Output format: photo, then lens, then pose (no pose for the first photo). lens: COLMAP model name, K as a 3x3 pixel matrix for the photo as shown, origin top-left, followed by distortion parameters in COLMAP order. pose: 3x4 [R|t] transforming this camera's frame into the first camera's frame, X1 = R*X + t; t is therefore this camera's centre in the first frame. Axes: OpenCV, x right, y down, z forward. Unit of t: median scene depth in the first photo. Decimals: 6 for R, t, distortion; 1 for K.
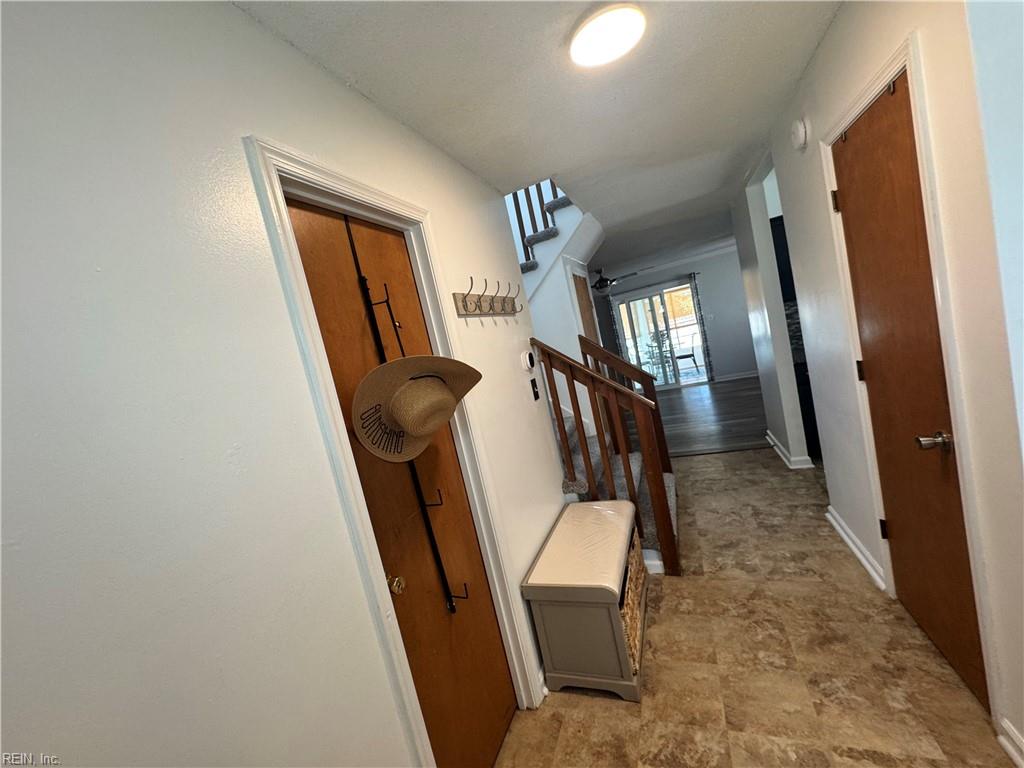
lens RADIAL K [[409.6, 0, 514.6], [0, 409.6, 385.8], [0, 0, 1]] dist [0.002650, -0.000707]
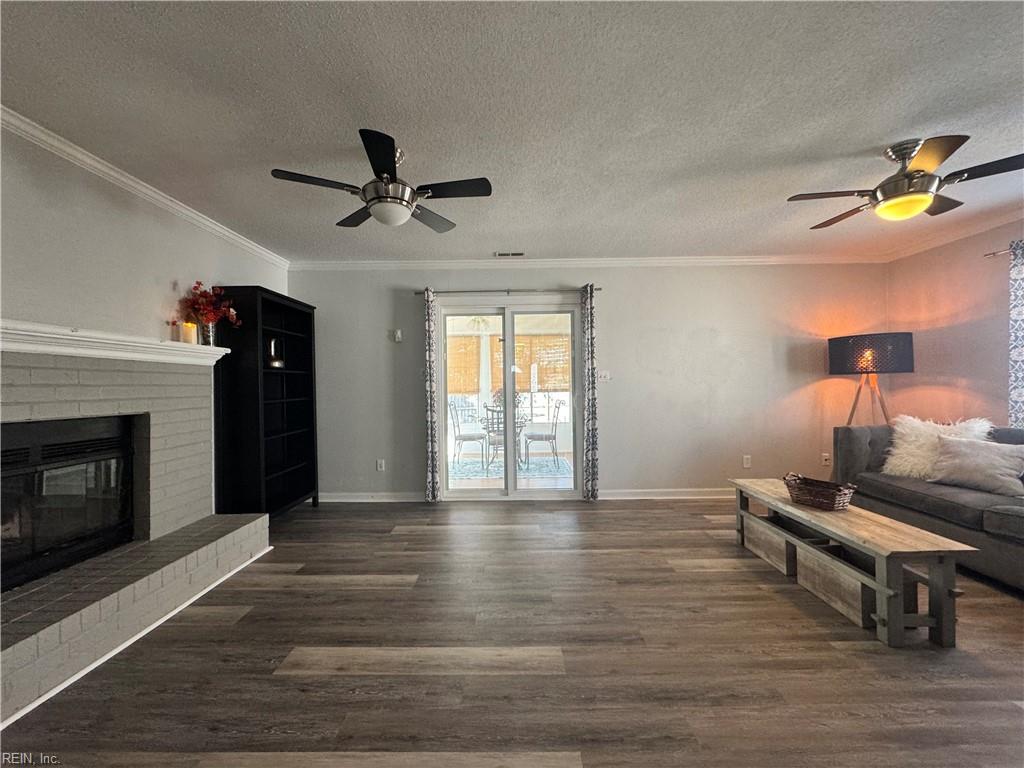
lens RADIAL K [[409.6, 0, 509.4], [0, 409.6, 381.2], [0, 0, 1]] dist [0.002650, -0.000707]
pose [[0.914626, 0.206609, 0.347524, 0.150607], [-0.153993, 0.972798, -0.173060, -0.041288], [-0.373826, 0.104769, 0.921563, 0.465004]]
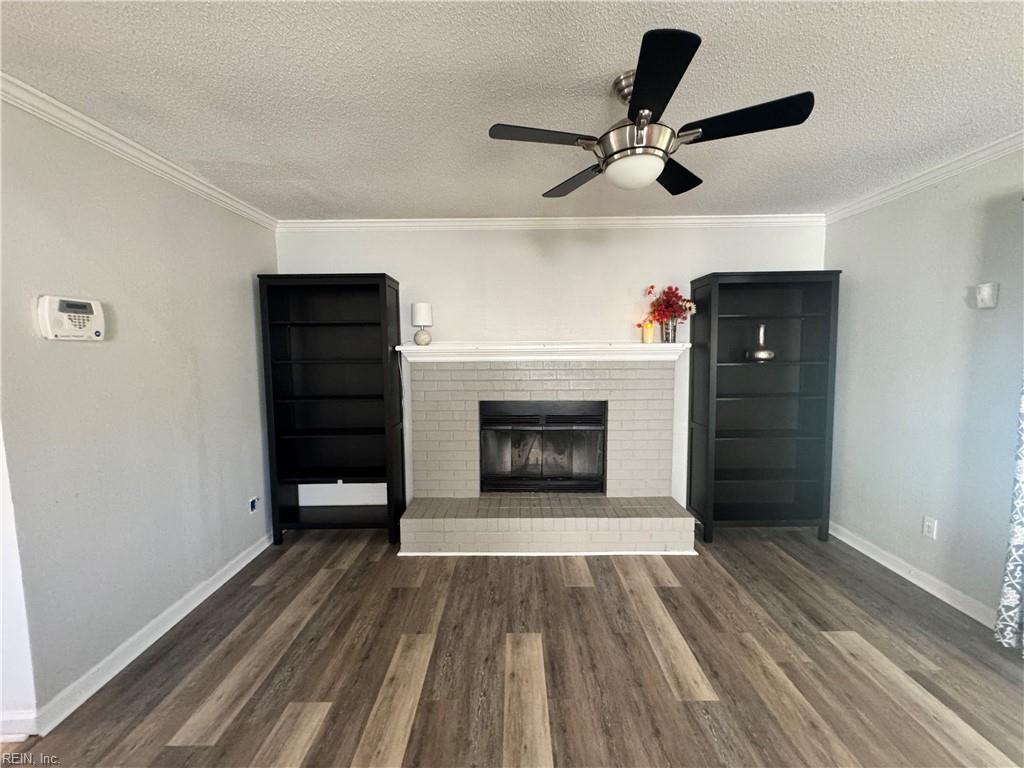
lens RADIAL K [[409.6, 0, 513.5], [0, 409.6, 382.3], [0, 0, 1]] dist [0.002650, -0.000707]
pose [[0.357137, 0.284967, -0.889521, 0.302233], [-0.153961, 0.957258, 0.244853, -0.116079], [0.921276, 0.049505, 0.385746, 0.590876]]
